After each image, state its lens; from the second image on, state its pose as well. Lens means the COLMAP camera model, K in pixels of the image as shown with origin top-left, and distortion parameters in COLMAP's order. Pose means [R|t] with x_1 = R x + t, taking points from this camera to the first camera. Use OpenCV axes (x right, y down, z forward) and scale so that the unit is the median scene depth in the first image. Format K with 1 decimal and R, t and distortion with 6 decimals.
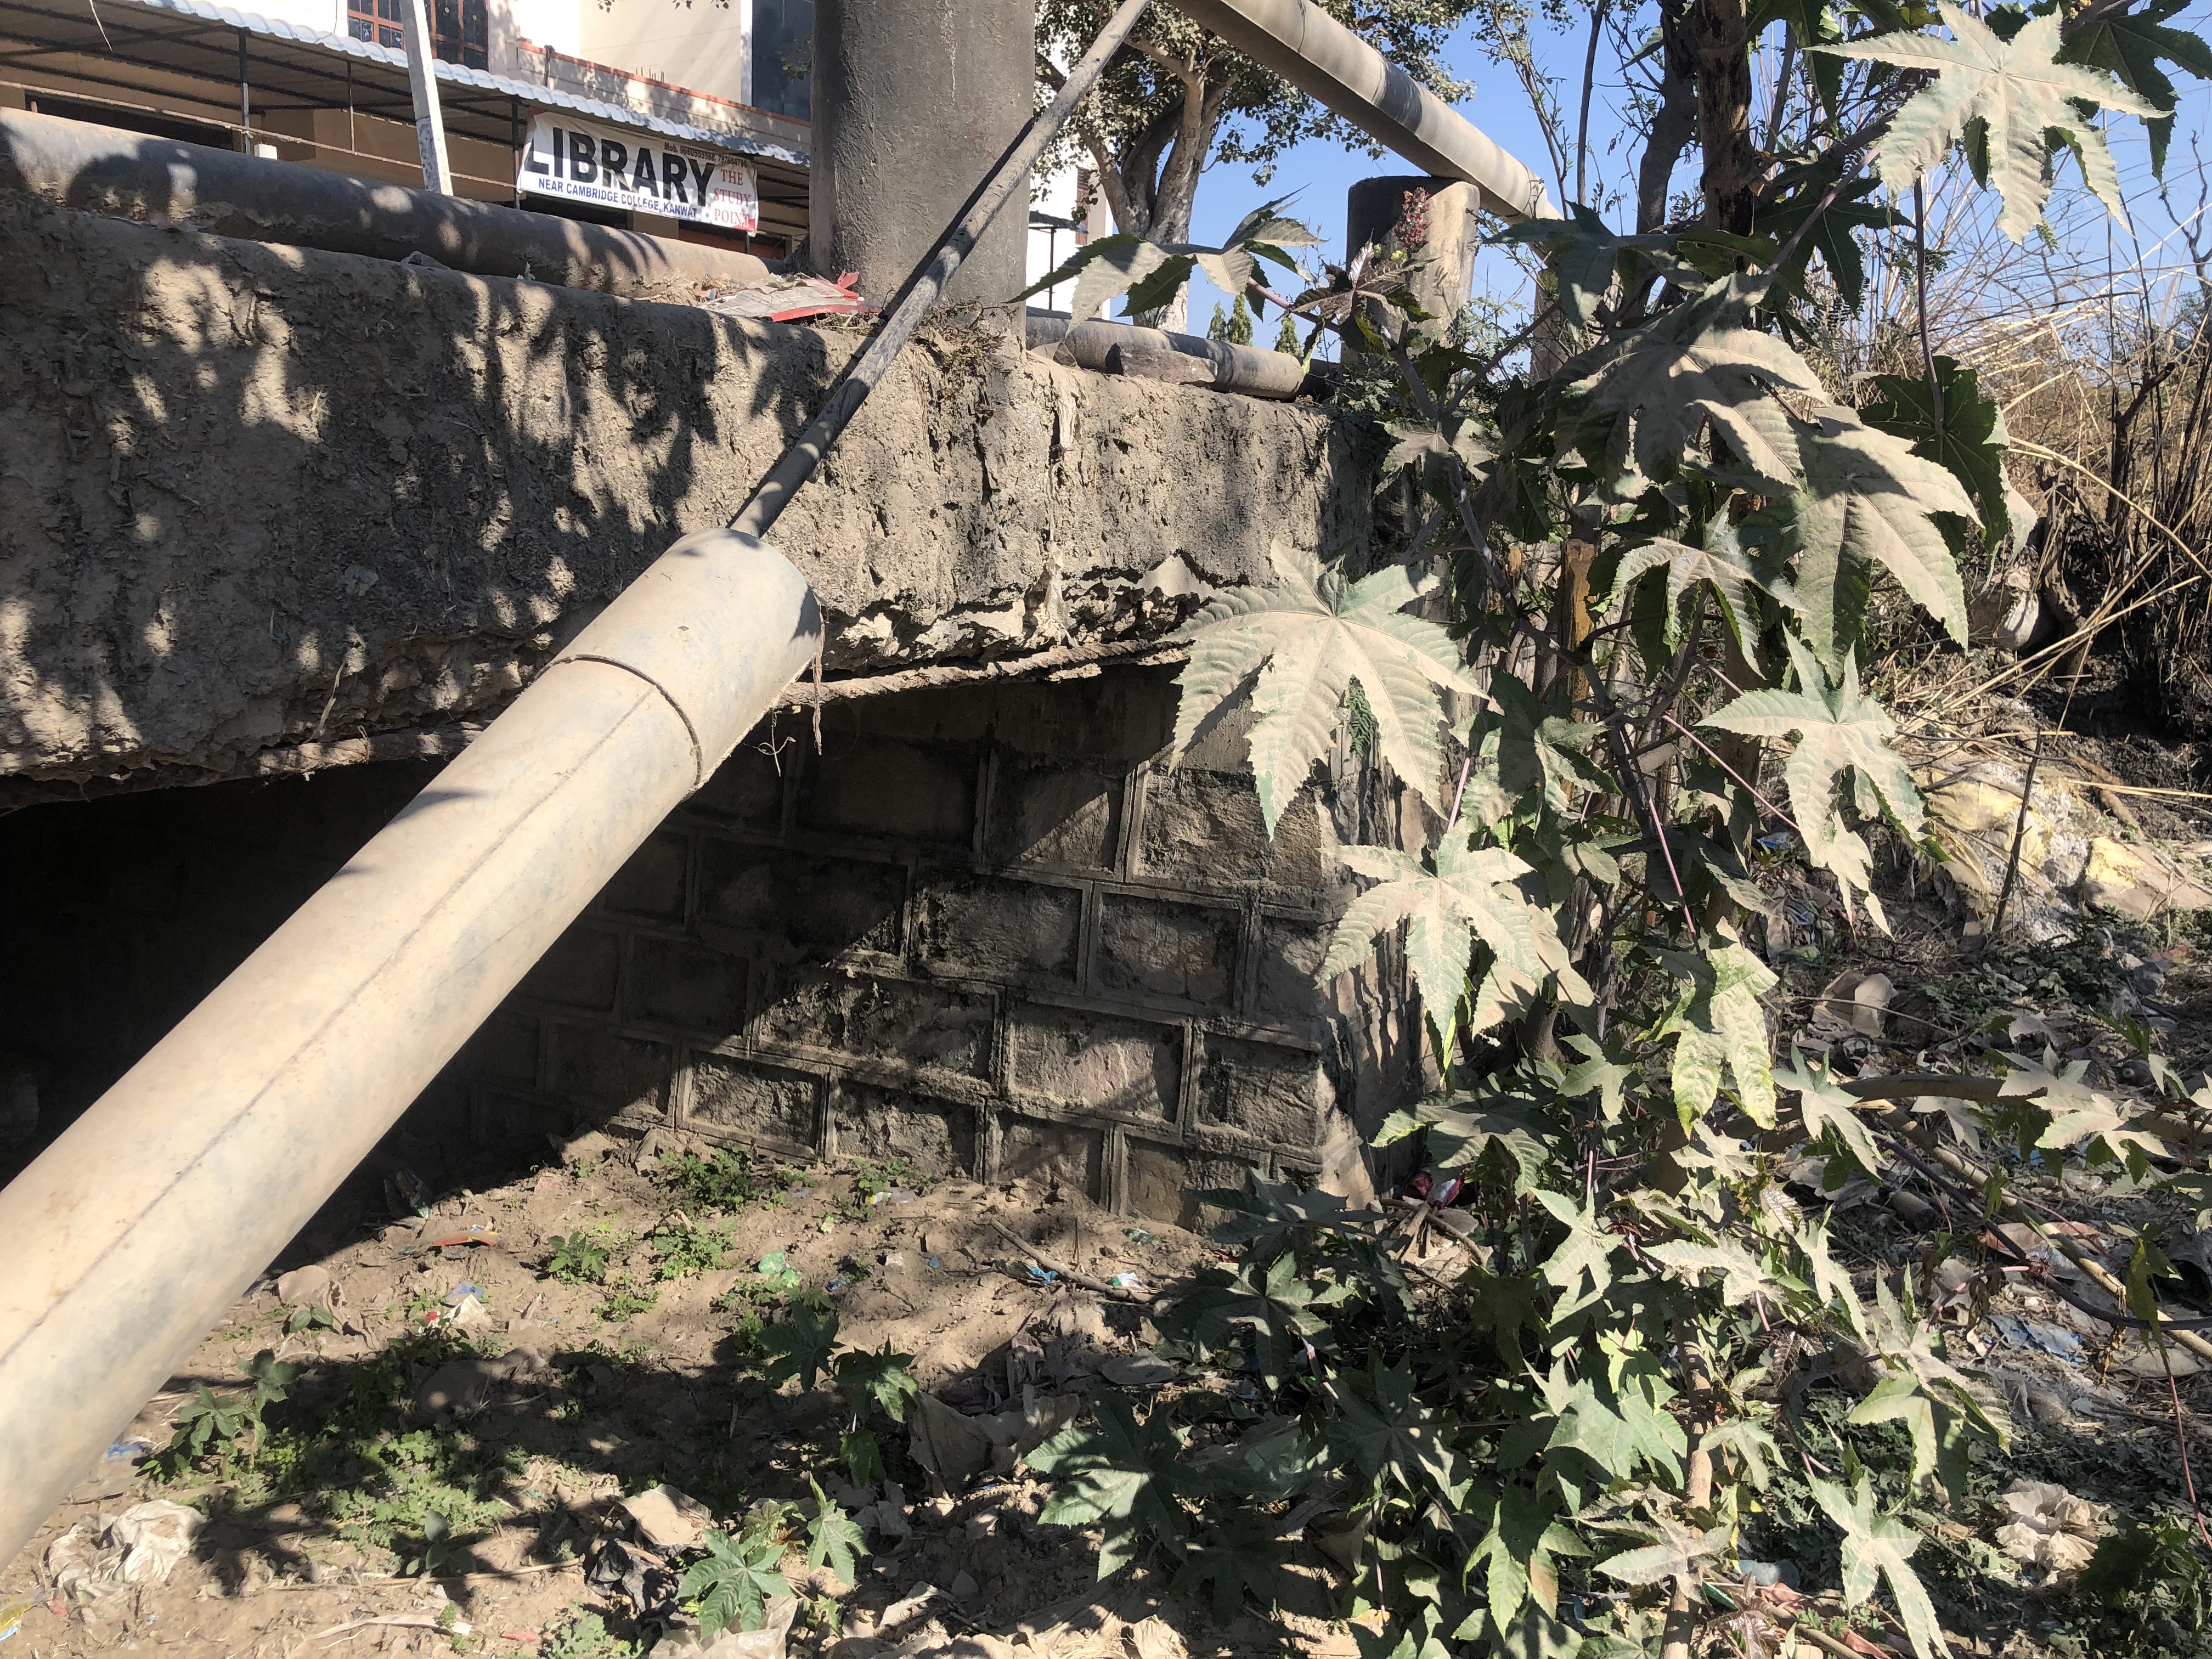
lens RADIAL K [[1816.6, 0, 1108.0], [0, 1816.6, 843.9], [0, 0, 1]] dist [0.110558, -0.147601]
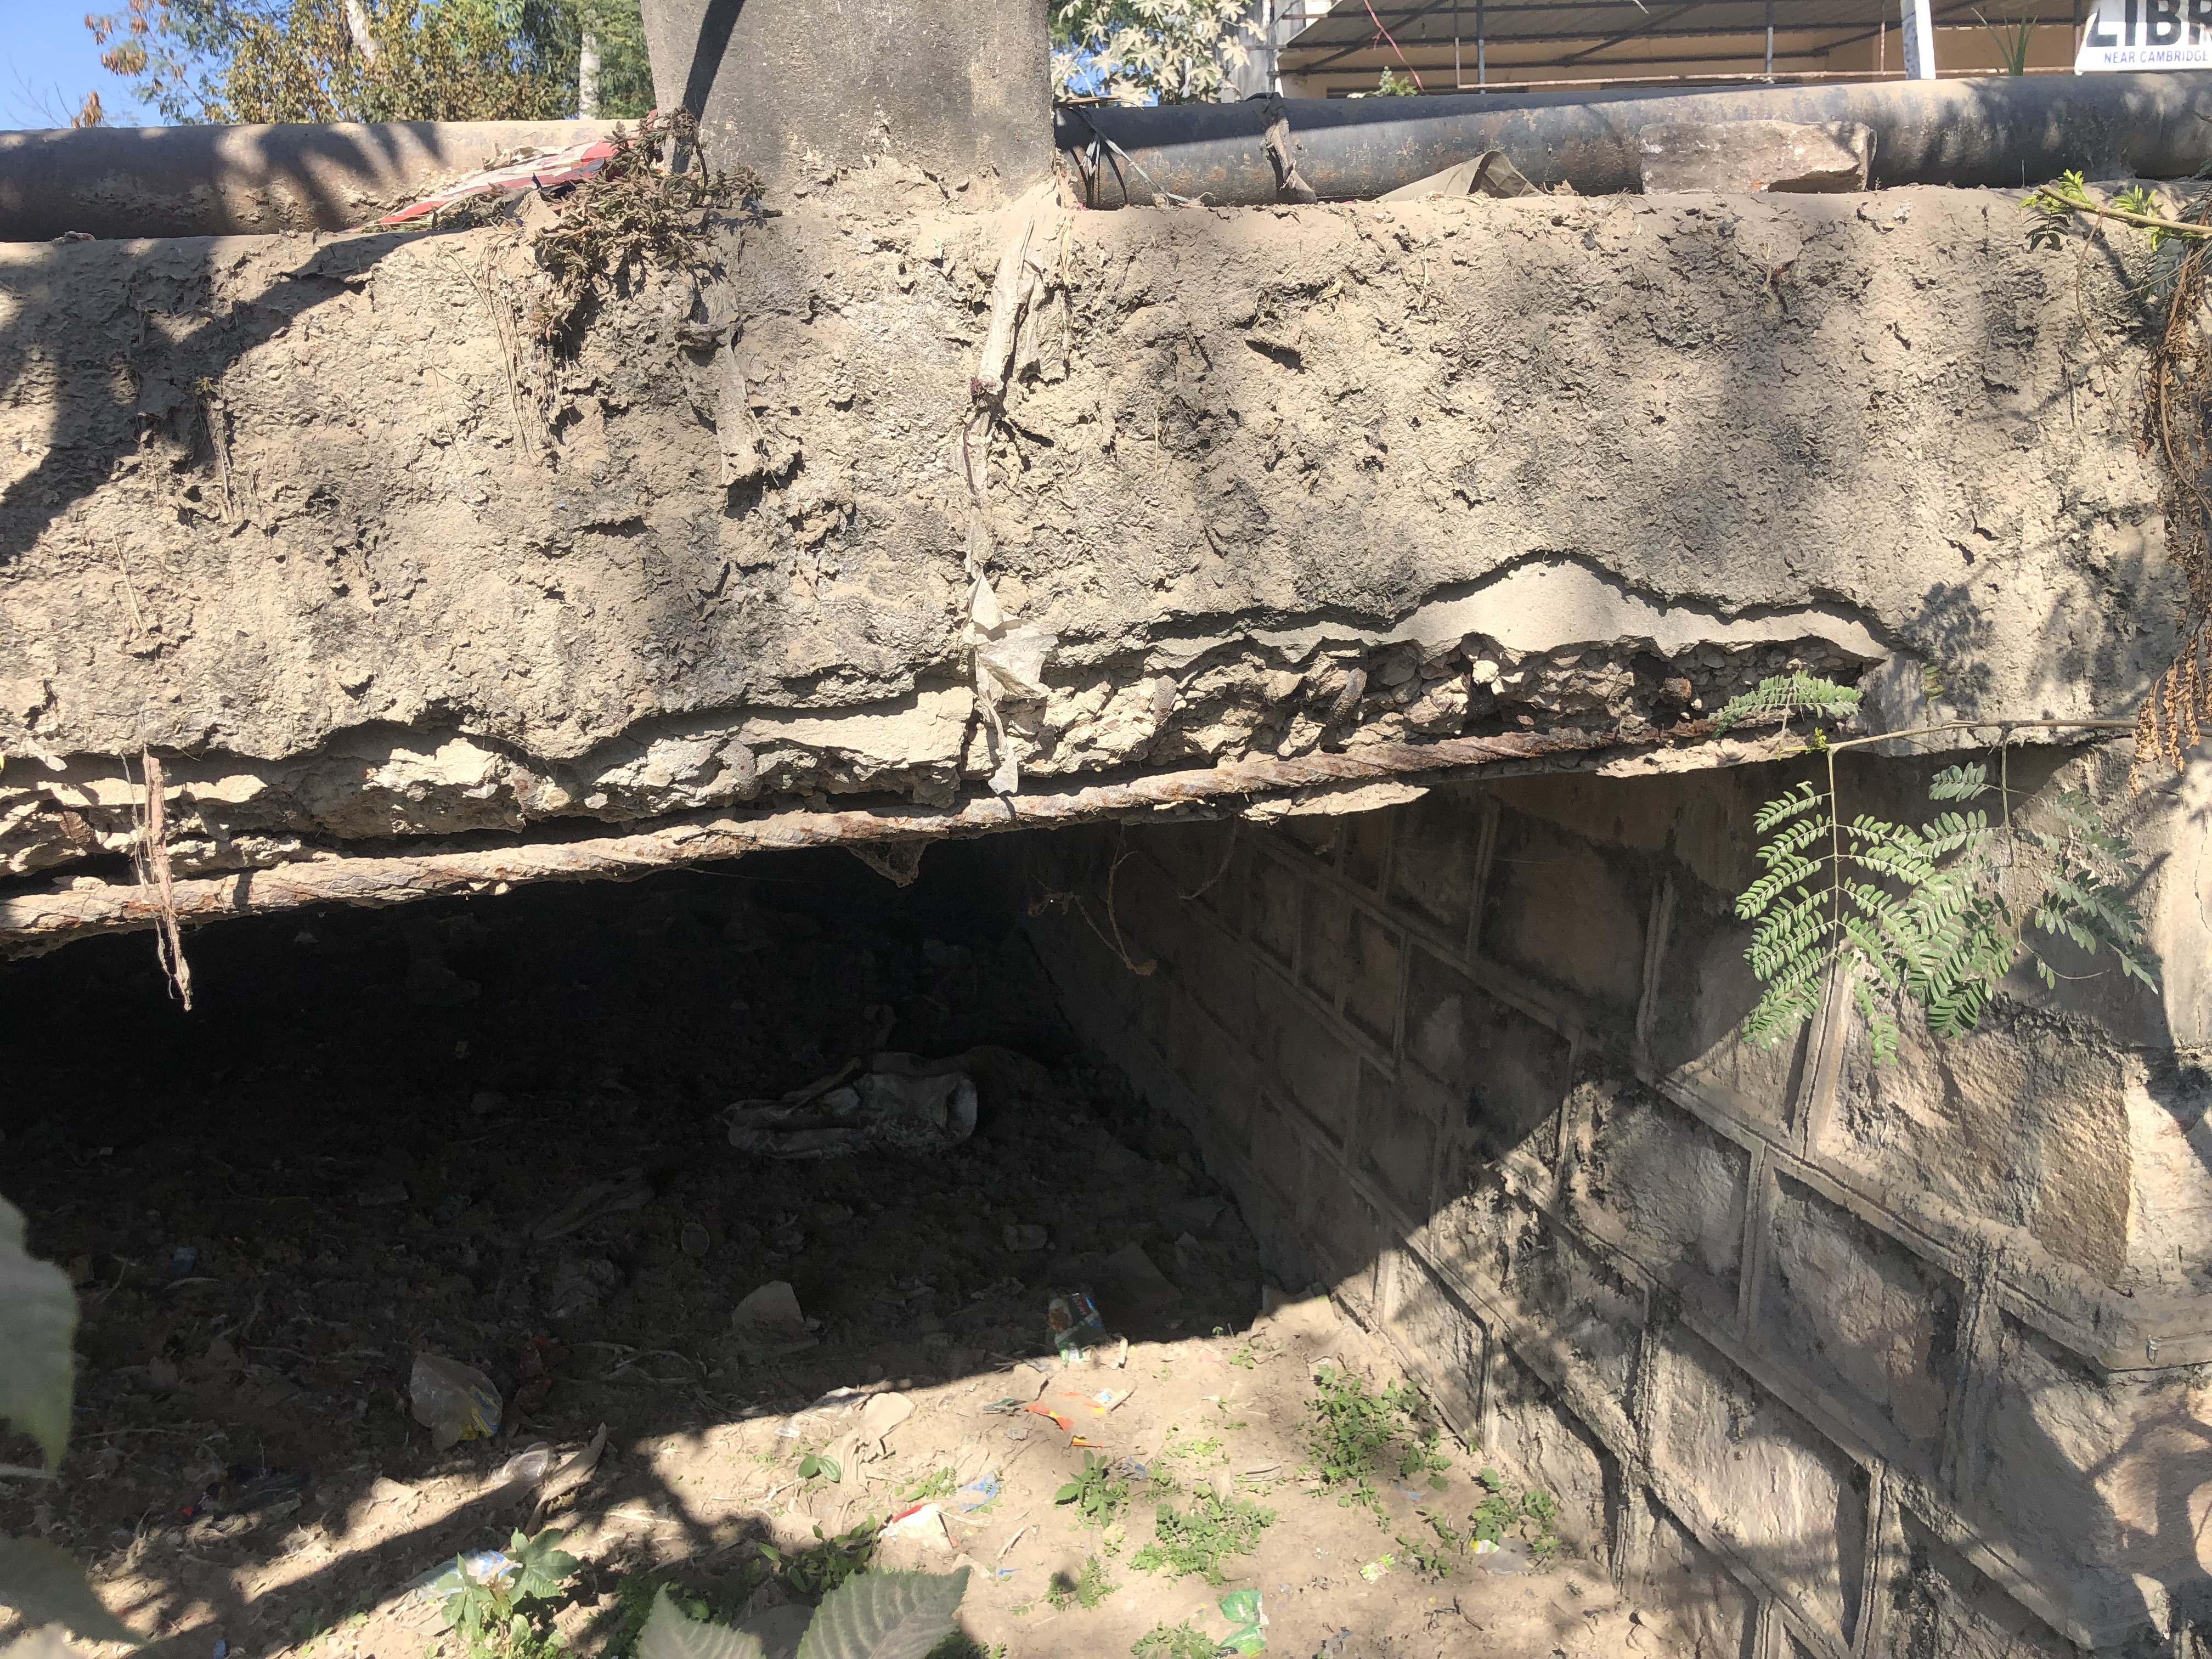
lens RADIAL K [[1816.6, 0, 1108.0], [0, 1816.6, 843.9], [0, 0, 1]] dist [0.110558, -0.147601]
pose [[0.669275, 0.080296, -0.738663, 0.256803], [-0.059131, 0.996746, 0.054774, -0.085464], [0.740658, 0.007019, 0.671845, 0.483583]]
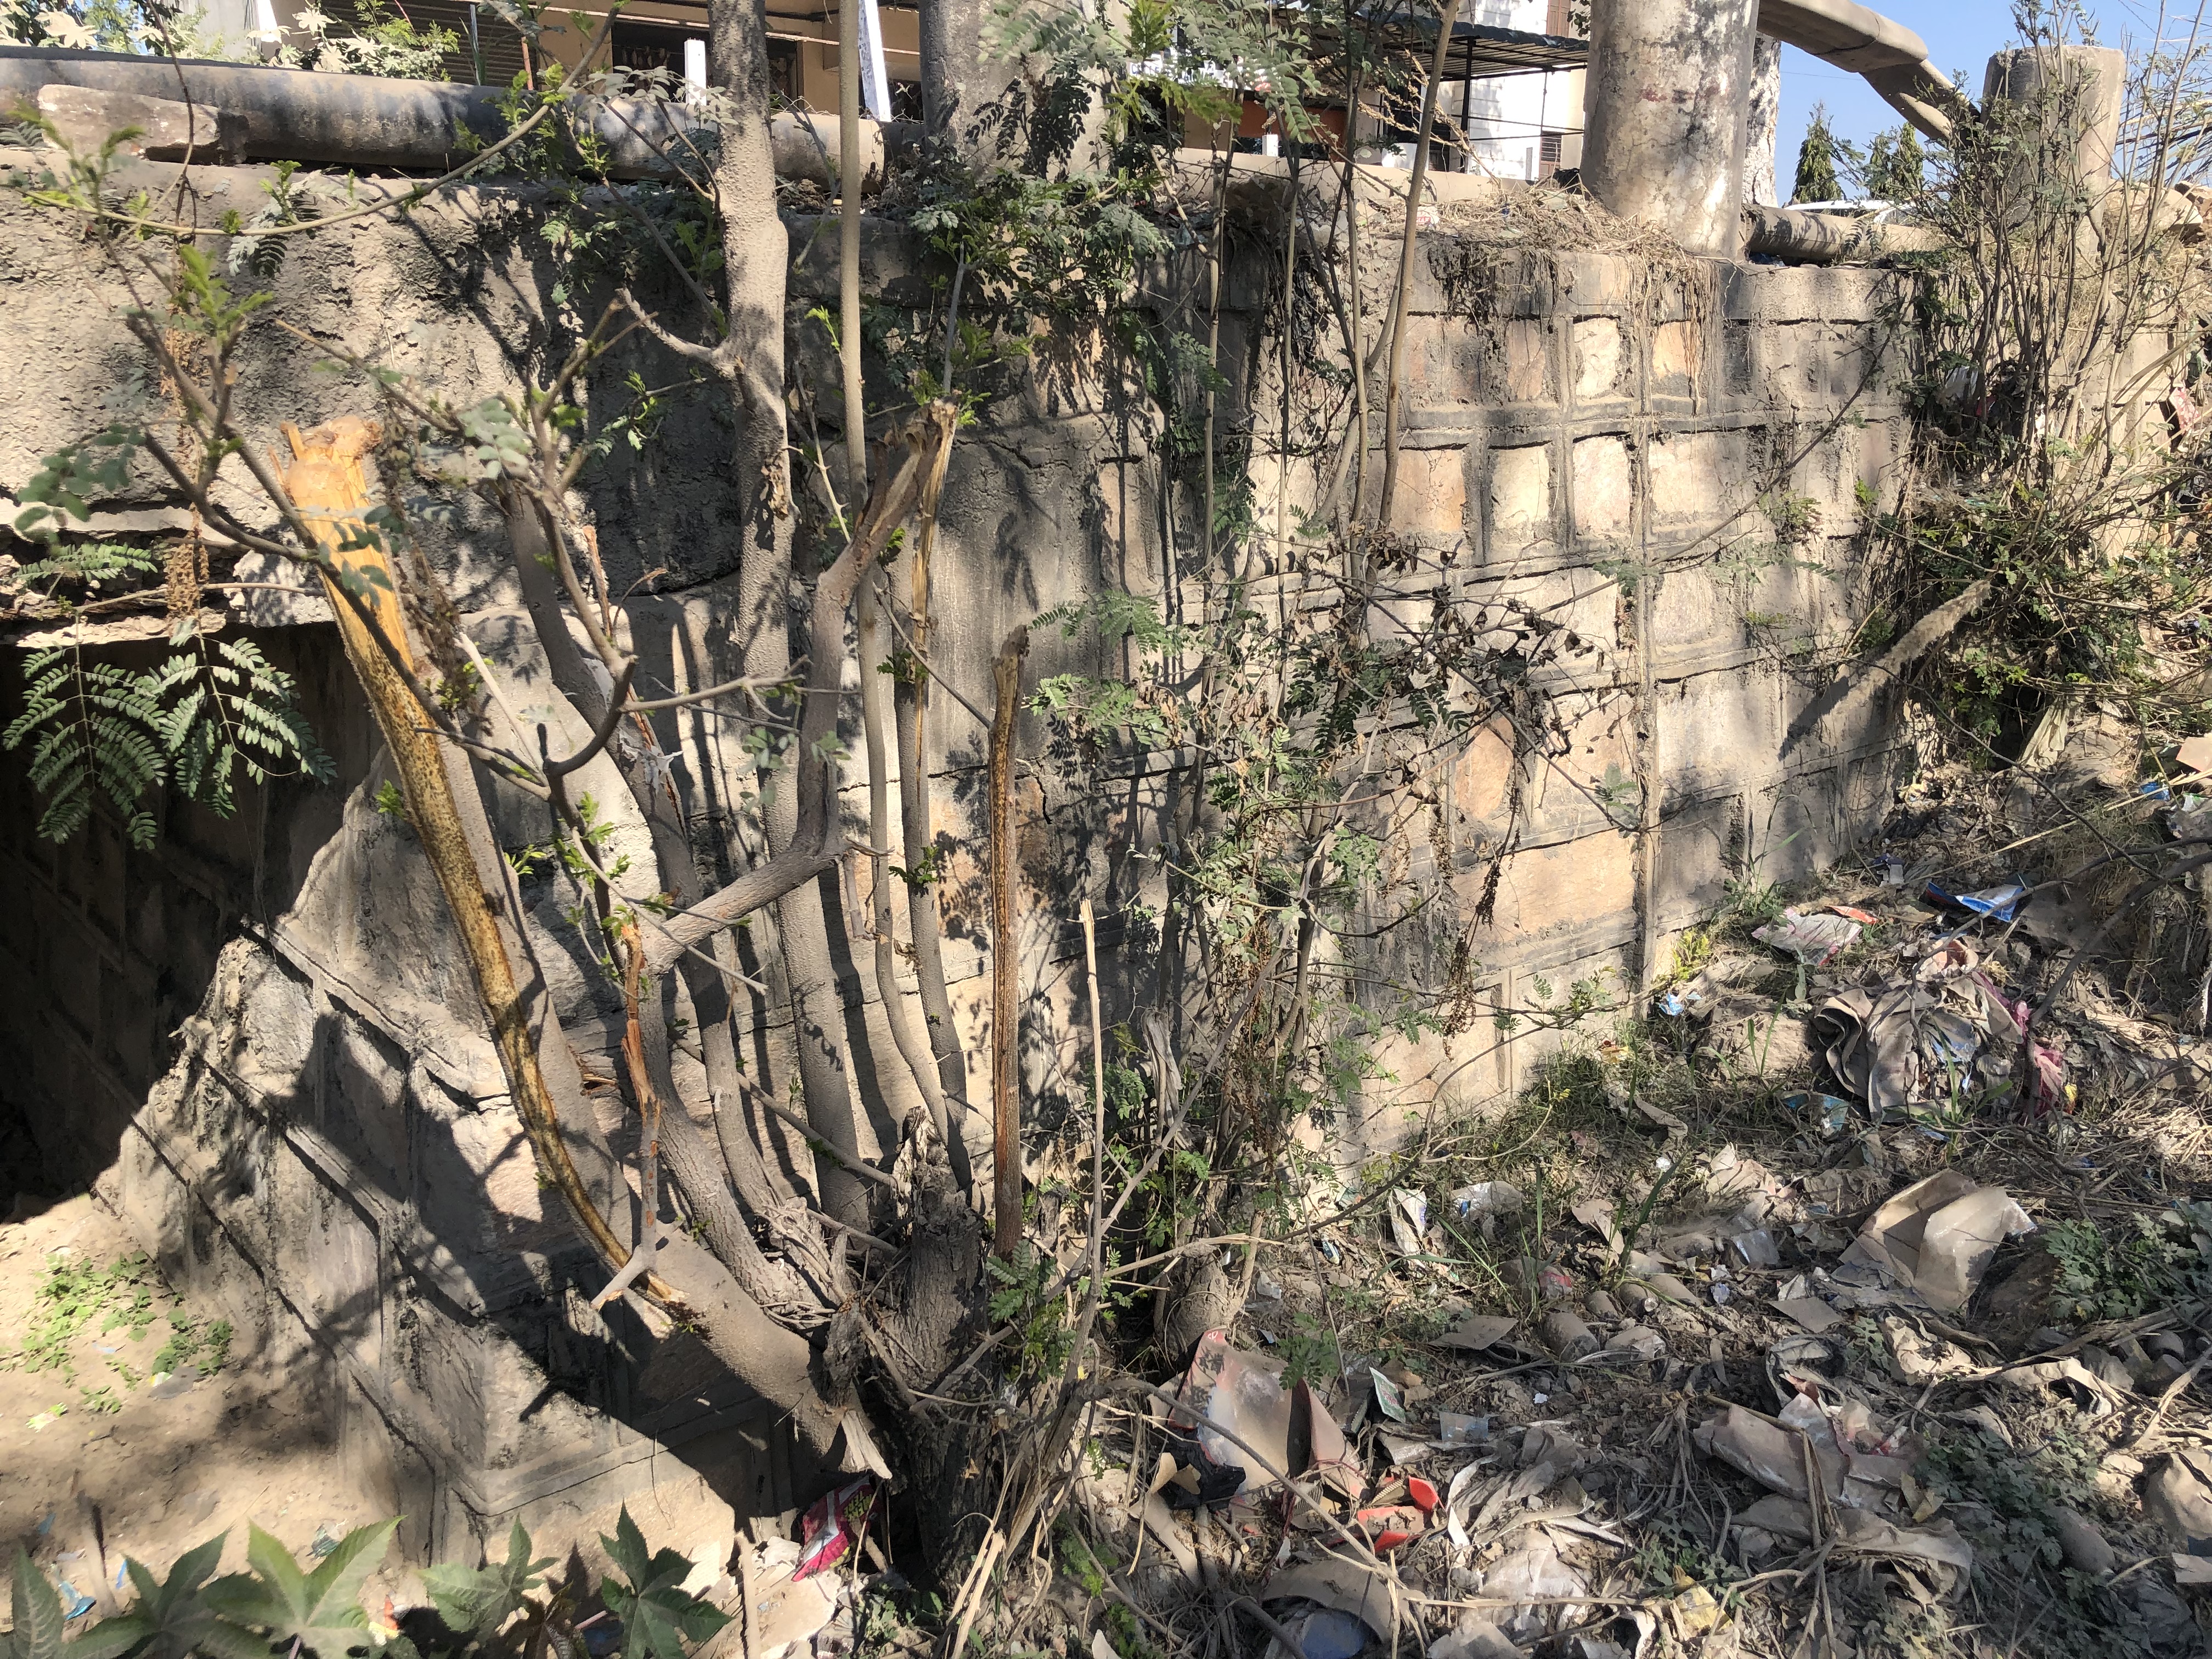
lens RADIAL K [[1816.6, 0, 1108.0], [0, 1816.6, 843.9], [0, 0, 1]] dist [0.110558, -0.147601]
pose [[0.939617, 0.058074, -0.337265, 0.478704], [-0.036459, 0.996875, 0.070081, -0.077062], [0.340281, -0.053553, 0.938797, 0.485043]]
